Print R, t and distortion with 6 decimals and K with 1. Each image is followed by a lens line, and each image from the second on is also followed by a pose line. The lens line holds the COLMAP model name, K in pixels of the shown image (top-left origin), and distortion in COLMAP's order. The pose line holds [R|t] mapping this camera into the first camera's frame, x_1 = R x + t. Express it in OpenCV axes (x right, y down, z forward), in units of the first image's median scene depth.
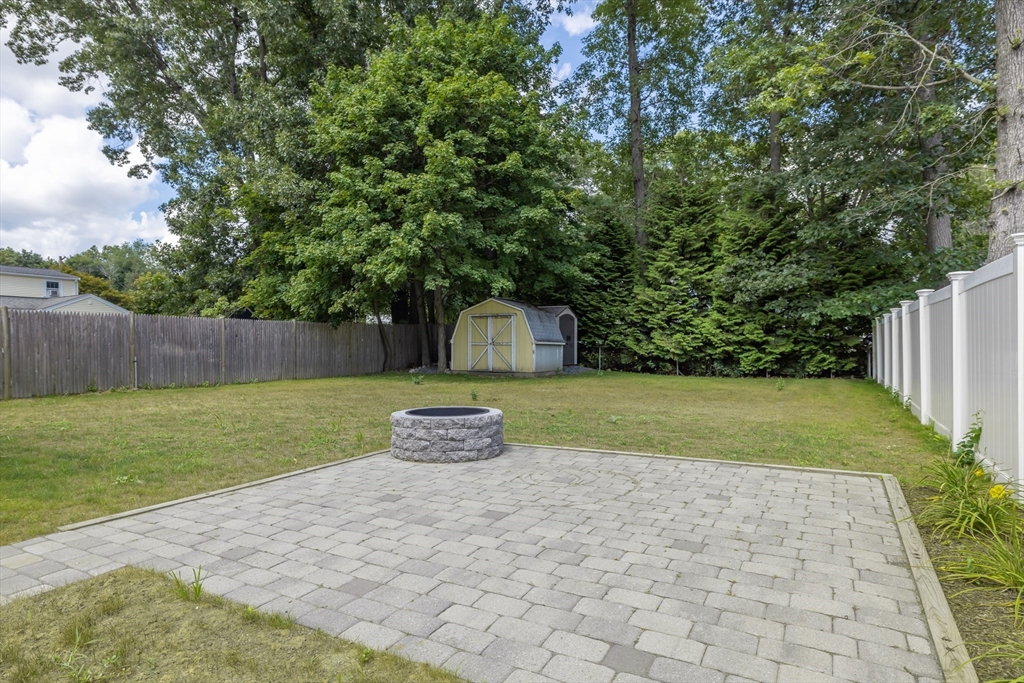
lens RADIAL K [[551.3, 0, 513.0], [0, 551.3, 342.6], [0, 0, 1]] dist [0.007129, 0.001925]
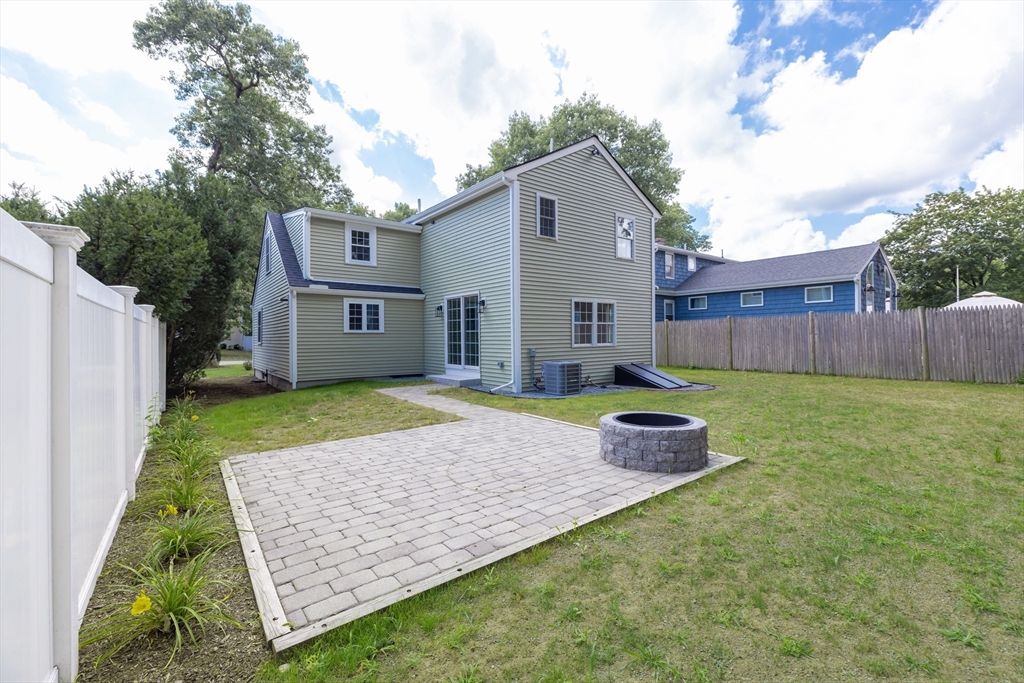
lens RADIAL K [[440.0, 0, 514.1], [0, 440.0, 336.8], [0, 0, 1]] dist [-0.003655, 0.000022]
pose [[-0.390674, 0.015884, -0.920392, 1.180896], [0.020218, 0.999758, 0.008672, -0.075011], [0.920307, -0.015221, -0.390900, 1.667346]]
